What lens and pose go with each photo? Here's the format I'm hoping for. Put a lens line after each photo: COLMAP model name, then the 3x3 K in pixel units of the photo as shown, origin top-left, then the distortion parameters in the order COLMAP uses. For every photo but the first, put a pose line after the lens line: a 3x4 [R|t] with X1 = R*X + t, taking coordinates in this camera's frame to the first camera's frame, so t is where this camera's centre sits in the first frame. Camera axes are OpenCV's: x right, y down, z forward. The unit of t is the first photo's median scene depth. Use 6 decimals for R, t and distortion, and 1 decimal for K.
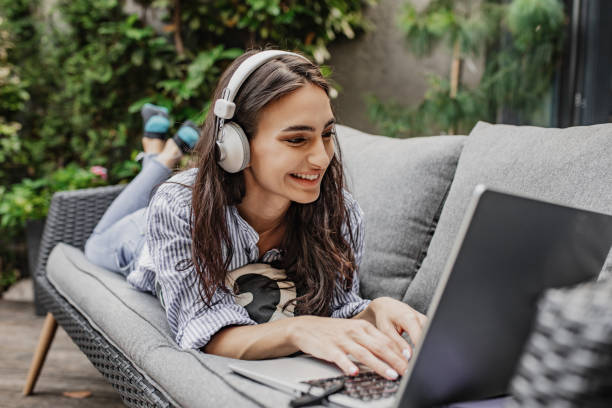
lens RADIAL K [[626.8, 0, 305.7], [0, 626.8, 200.7], [0, 0, 1]] dist [-0.021291, 0.000000]
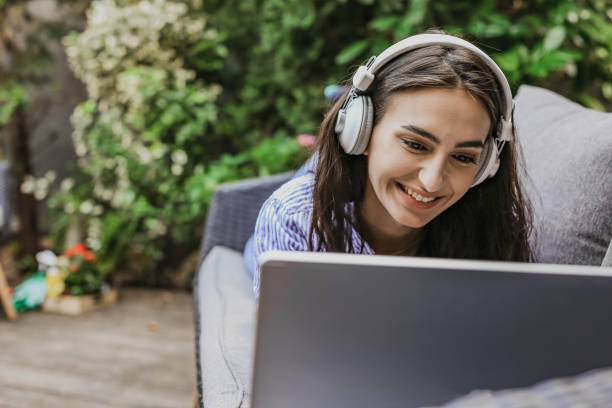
lens RADIAL K [[869.2, 0, 306.3], [0, 869.2, 205.7], [0, 0, 1]] dist [0.006653, 0.000000]
pose [[0.910452, -0.014352, -0.413366, 0.124808], [0.044704, 0.996958, 0.063847, -0.035072], [0.411192, -0.076609, 0.908324, -0.011486]]
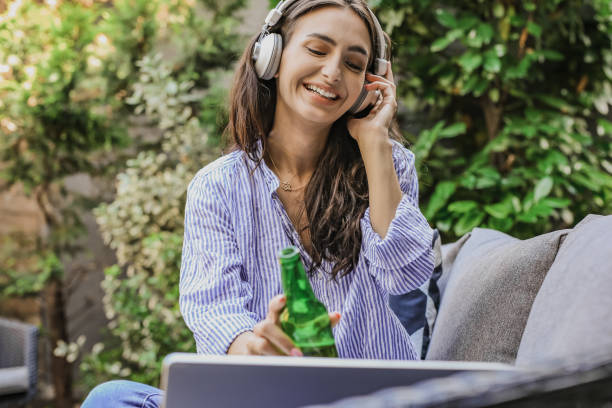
lens RADIAL K [[869.2, 0, 305.3], [0, 869.2, 204.9], [0, 0, 1]] dist [0.006653, 0.000000]
pose [[0.878711, -0.131802, -0.458797, 0.197240], [0.077284, 0.987727, -0.135733, -0.010415], [0.471056, 0.083812, 0.878113, -0.030146]]
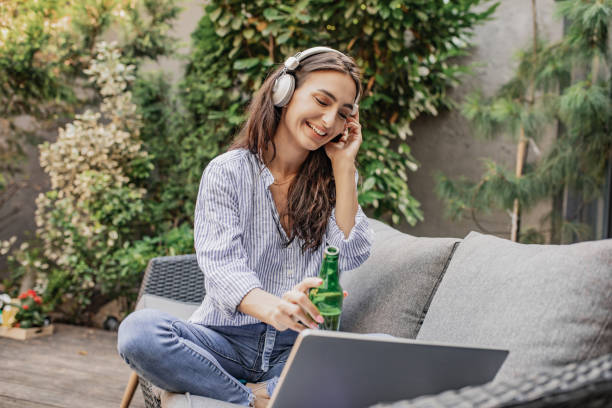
lens RADIAL K [[591.8, 0, 307.3], [0, 591.8, 204.1], [0, 0, 1]] dist [-0.026381, 0.000000]
pose [[0.977230, 0.033807, -0.209471, 0.095888], [-0.047413, 0.997055, -0.060276, -0.041089], [0.206816, 0.068835, 0.975955, -0.061221]]
